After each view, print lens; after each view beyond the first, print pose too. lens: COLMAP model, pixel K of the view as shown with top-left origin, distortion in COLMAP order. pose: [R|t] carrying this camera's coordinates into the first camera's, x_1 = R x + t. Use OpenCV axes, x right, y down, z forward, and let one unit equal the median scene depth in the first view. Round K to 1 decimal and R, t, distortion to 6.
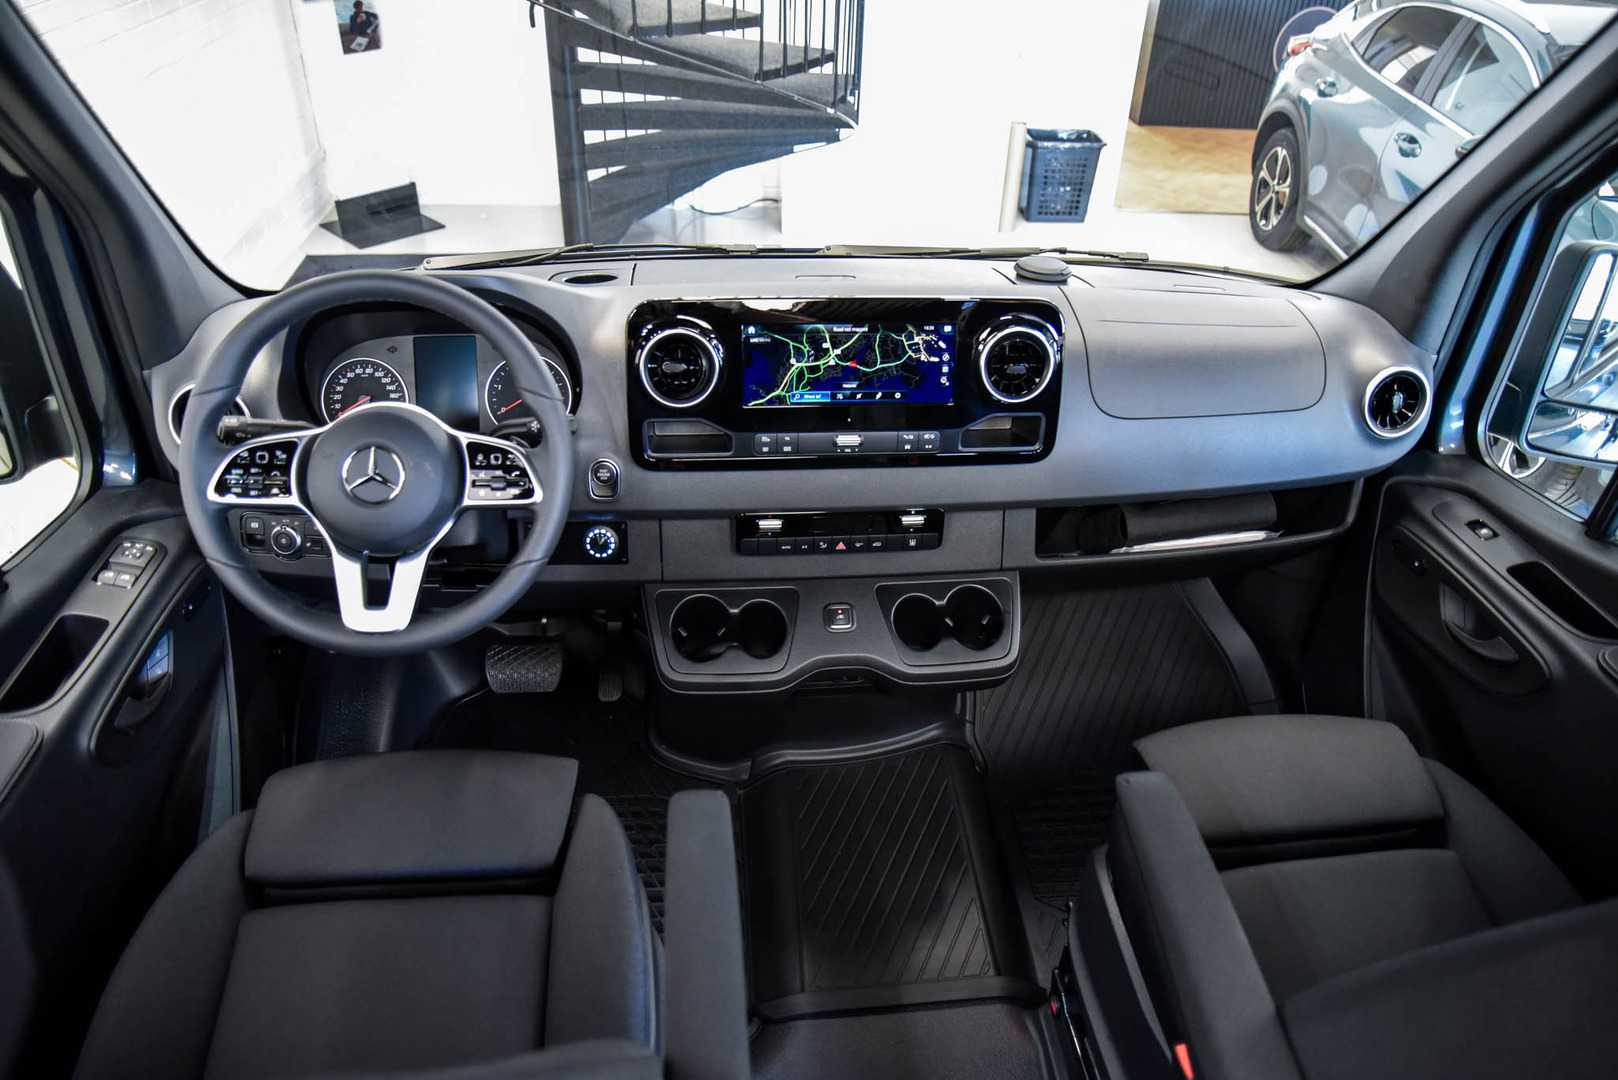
lens RADIAL K [[1084.6, 0, 810.6], [0, 1084.6, 521.0], [0, 0, 1]] dist [-0.063170, 0.003523]
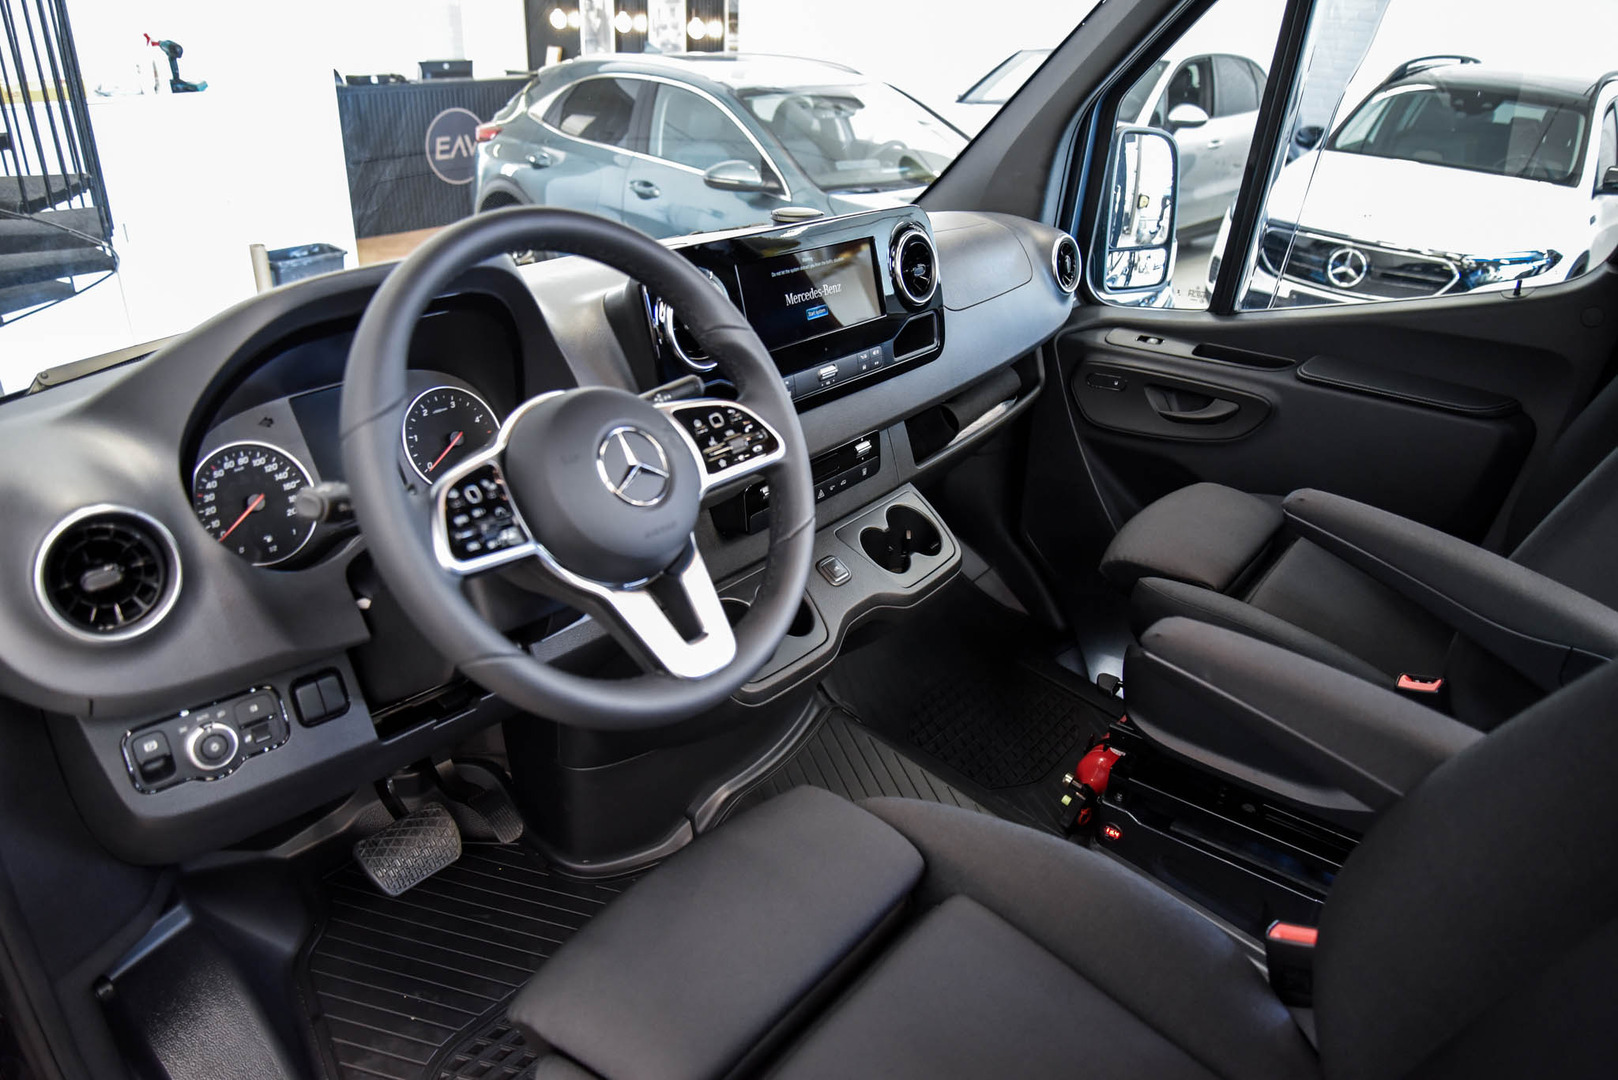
lens RADIAL K [[1084.6, 0, 810.6], [0, 1084.6, 521.0], [0, 0, 1]] dist [-0.063170, 0.003523]
pose [[0.711014, -0.318091, 0.627118, -0.589439], [0.382887, 0.923164, 0.034143, 0.009208], [-0.589793, 0.215840, 0.778176, 0.272869]]
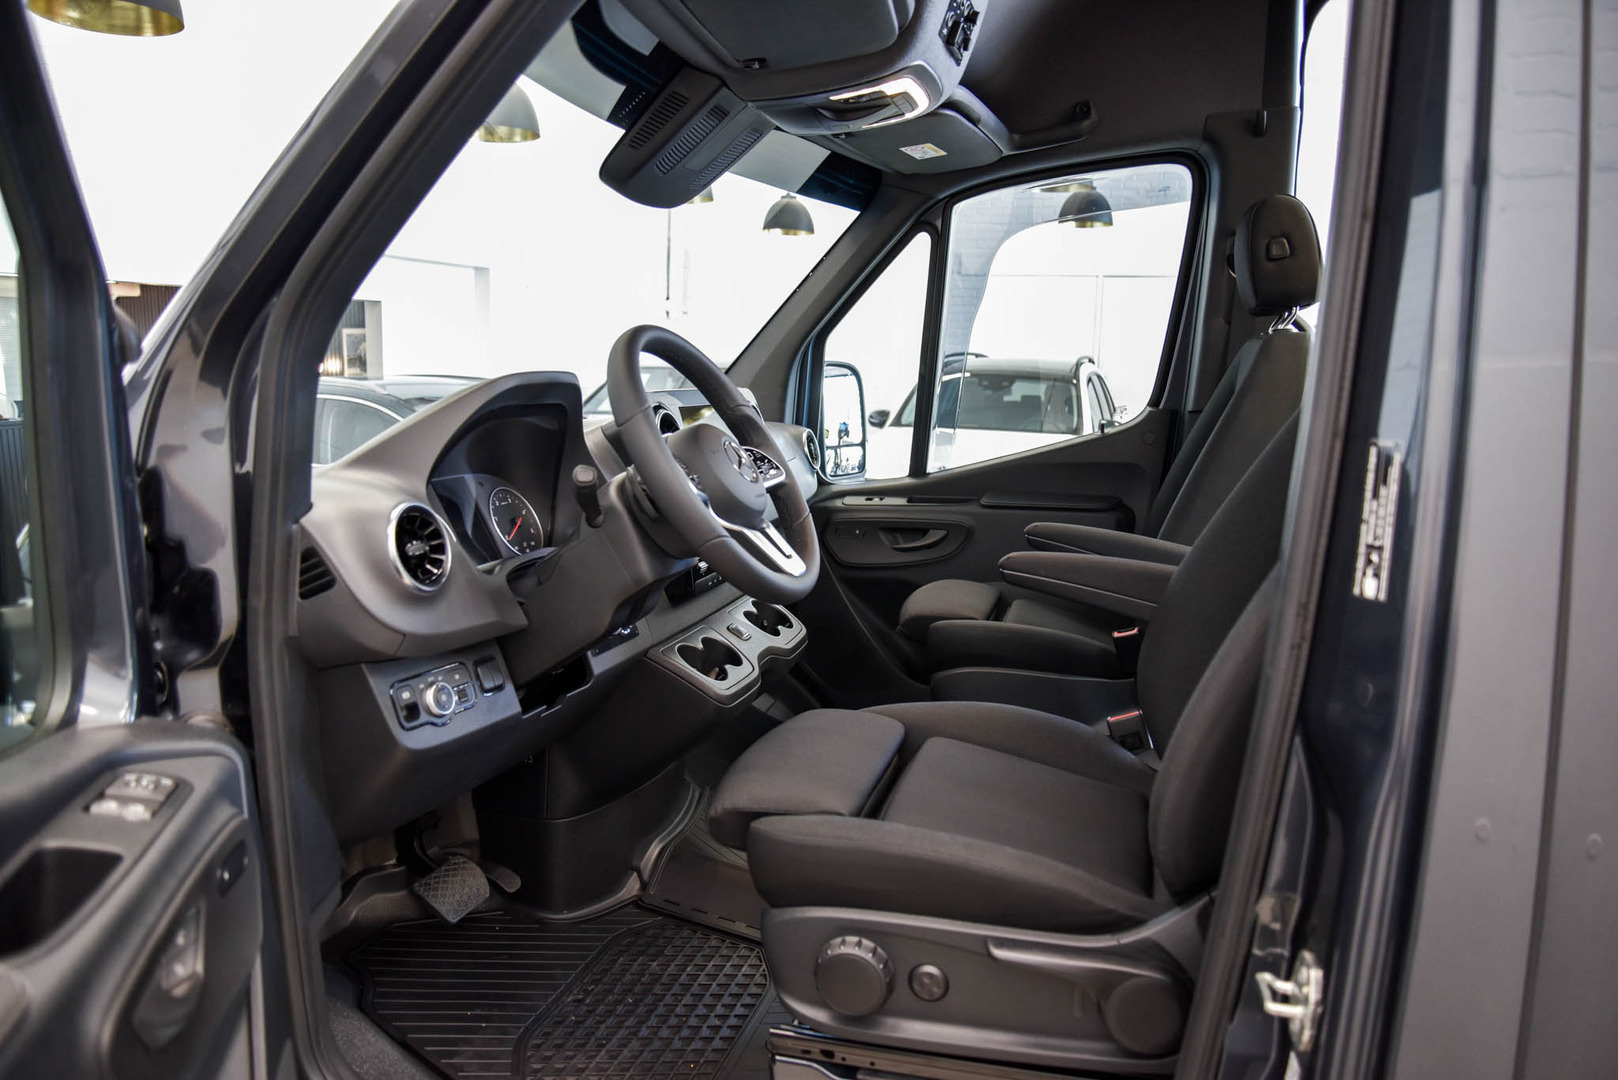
lens RADIAL K [[1084.6, 0, 810.6], [0, 1084.6, 521.0], [0, 0, 1]] dist [-0.063170, 0.003523]
pose [[0.395760, -0.172671, 0.901975, -1.138508], [0.513912, 0.855621, -0.061692, 0.103571], [-0.761097, 0.487951, 0.427359, 0.318382]]
